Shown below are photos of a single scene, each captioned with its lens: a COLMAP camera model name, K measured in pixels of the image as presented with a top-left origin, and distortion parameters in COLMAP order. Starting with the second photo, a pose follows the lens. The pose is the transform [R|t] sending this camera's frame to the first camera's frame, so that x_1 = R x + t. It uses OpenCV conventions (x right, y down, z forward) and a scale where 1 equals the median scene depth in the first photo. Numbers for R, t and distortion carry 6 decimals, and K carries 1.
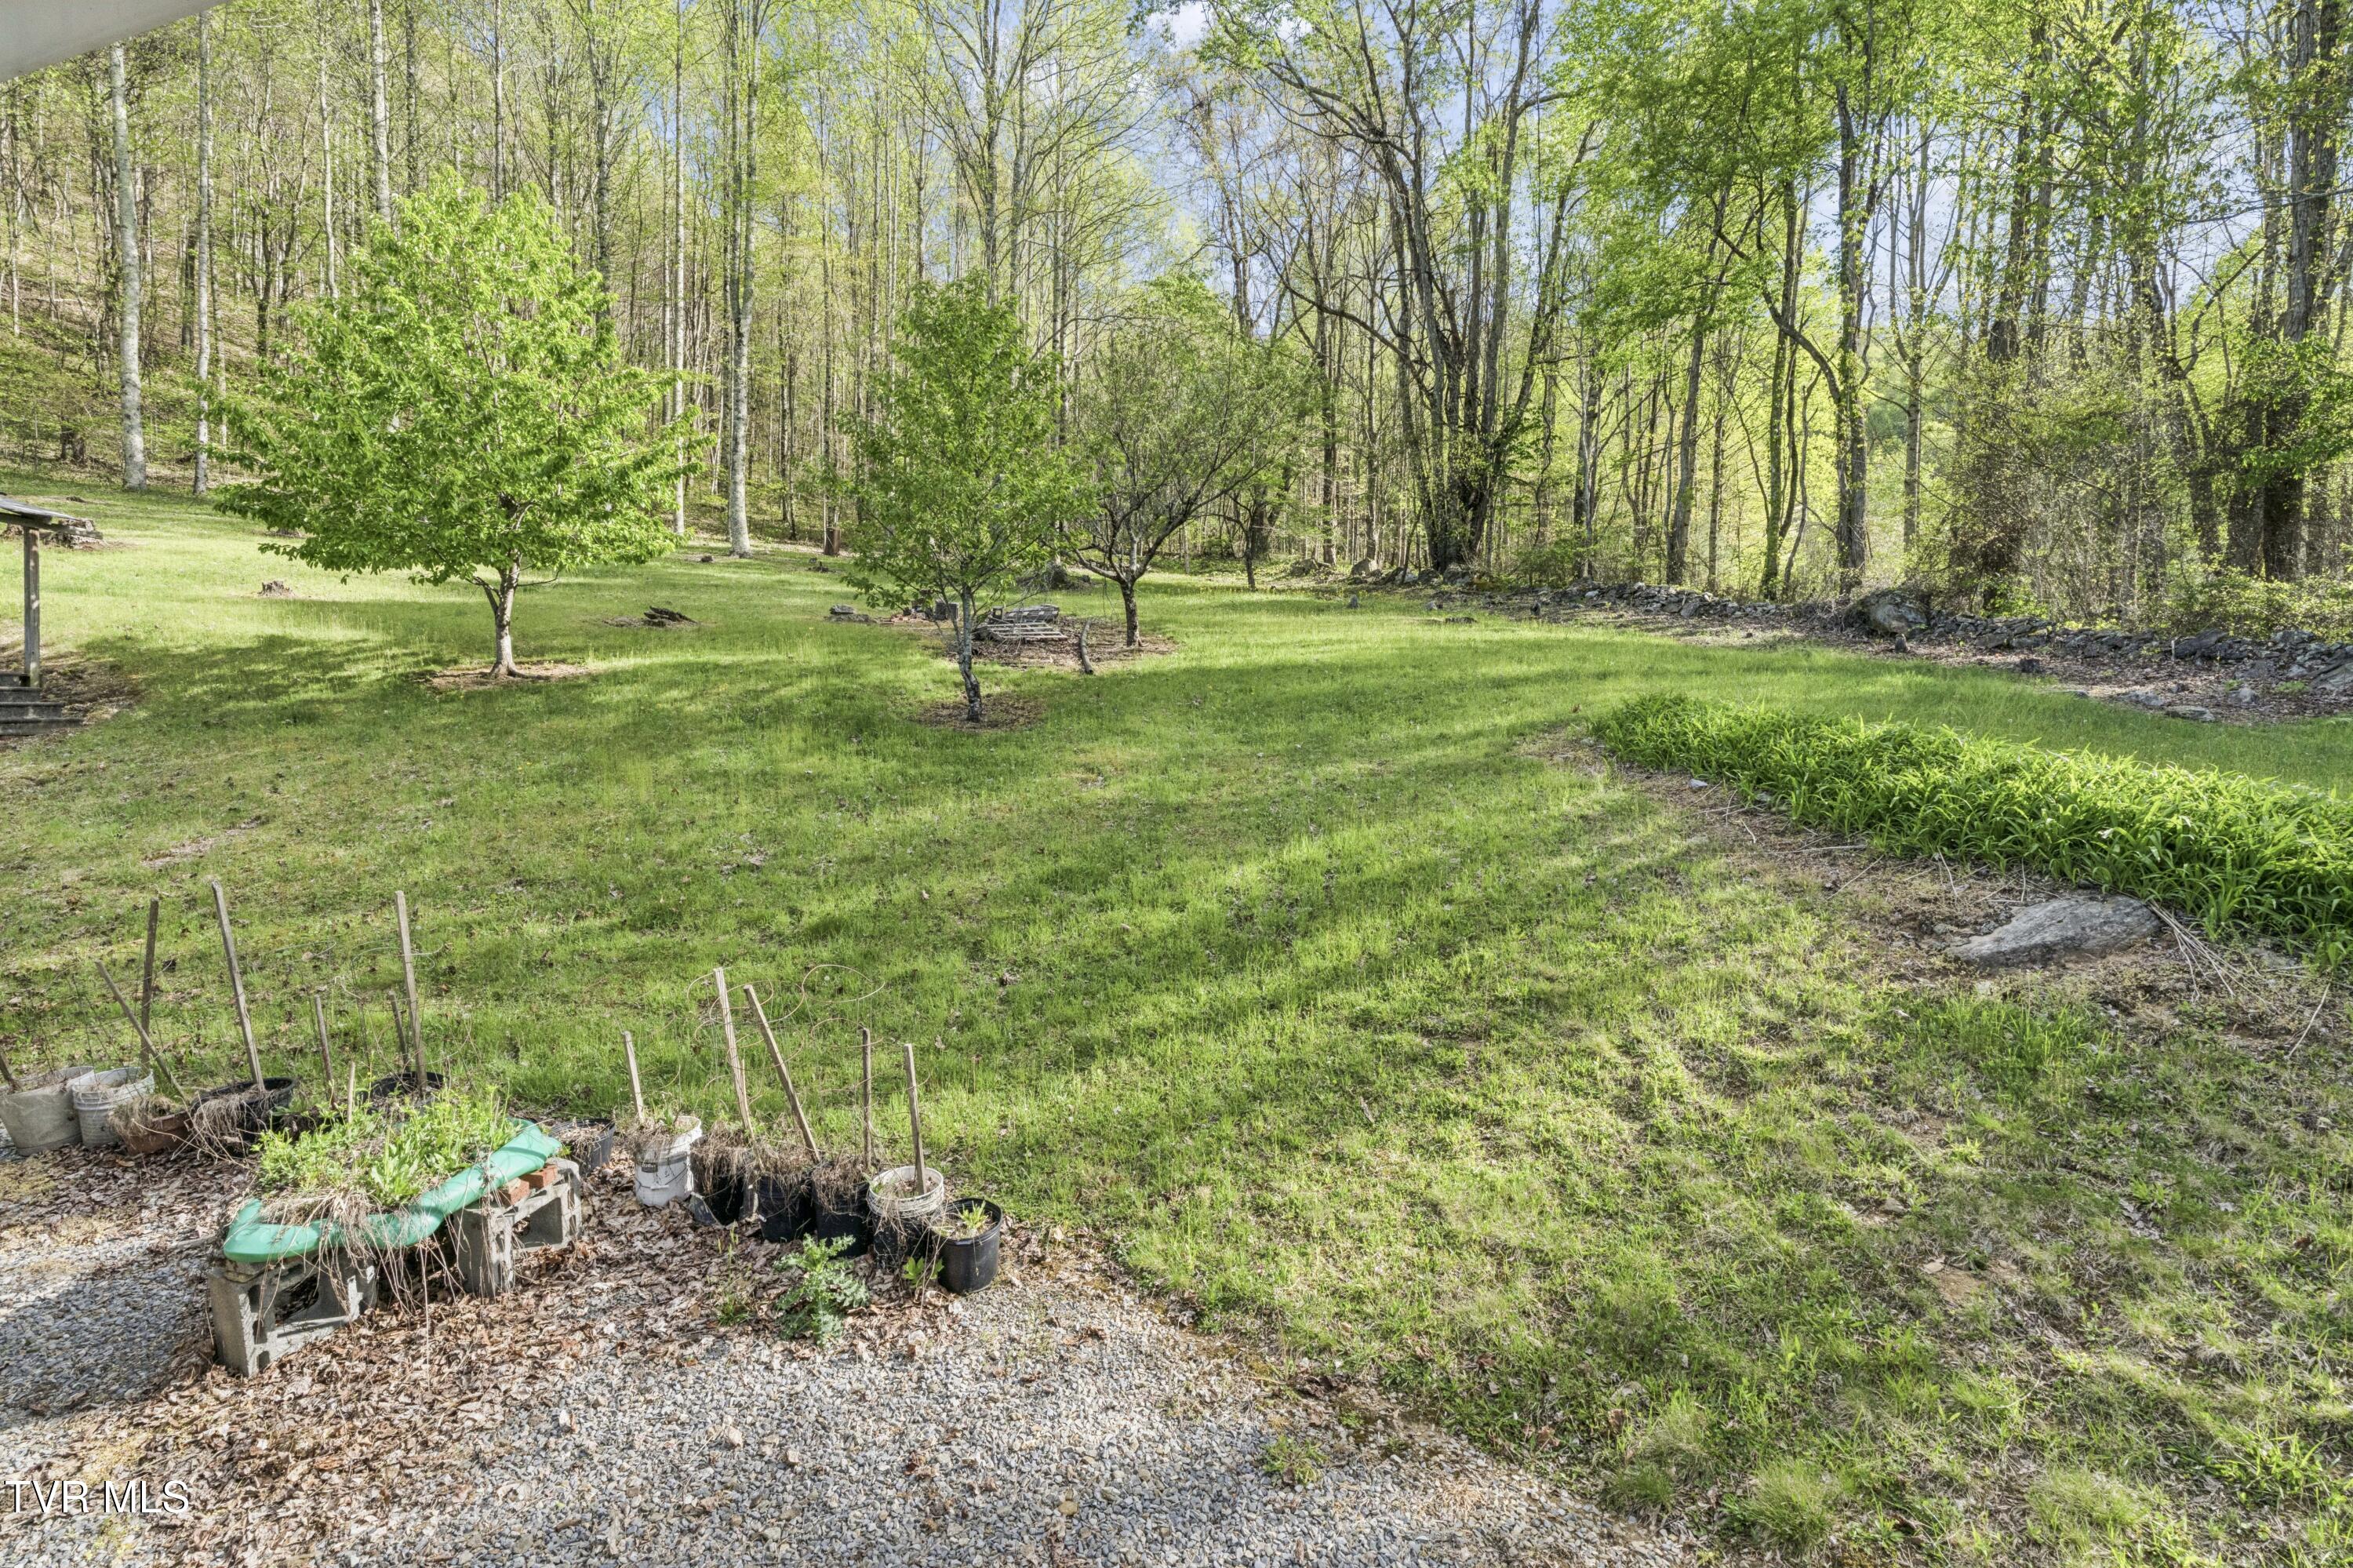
lens RADIAL K [[1052.8, 0, 1181.1], [0, 1052.8, 784.4], [0, 0, 1]] dist [-0.003404, 0.001466]
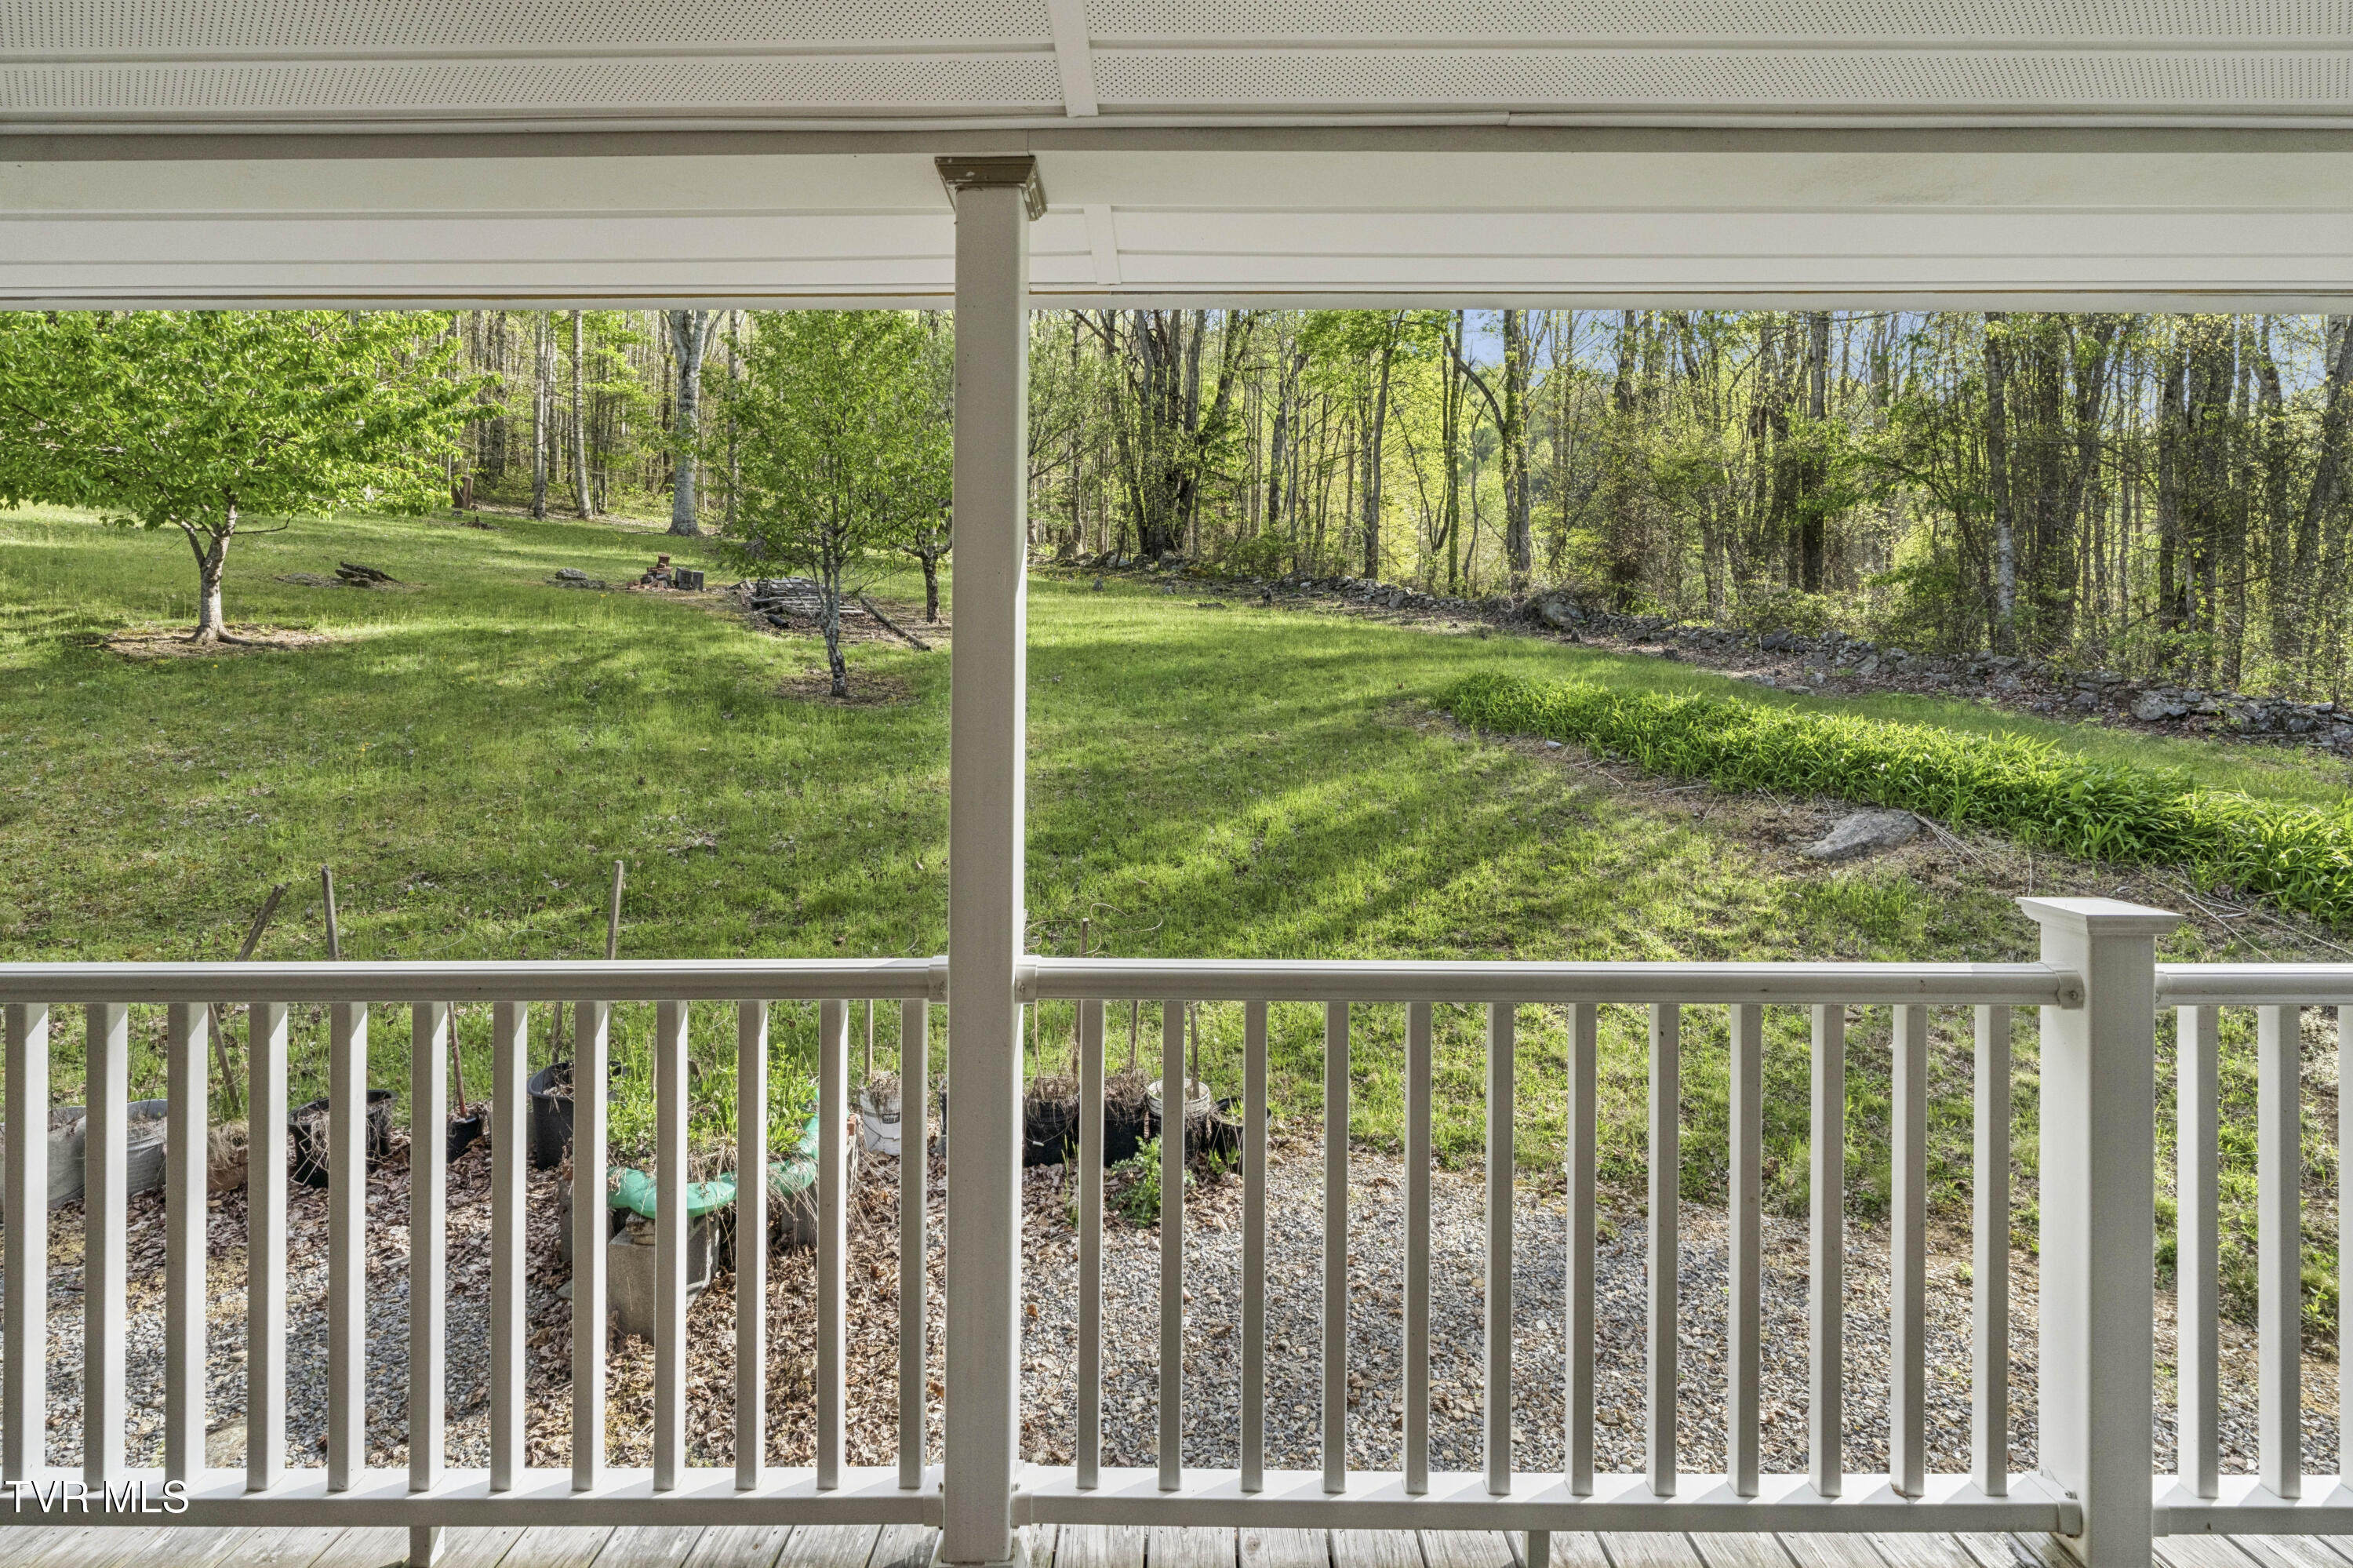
lens RADIAL K [[1090.9, 0, 1197.1], [0, 1090.9, 713.4], [0, 0, 1]] dist [-0.005675, 0.003426]
pose [[0.942474, -0.005063, 0.334240, -0.203343], [0.022477, 0.998582, -0.048252, 0.009459], [-0.333522, 0.052989, 0.941252, -0.044339]]
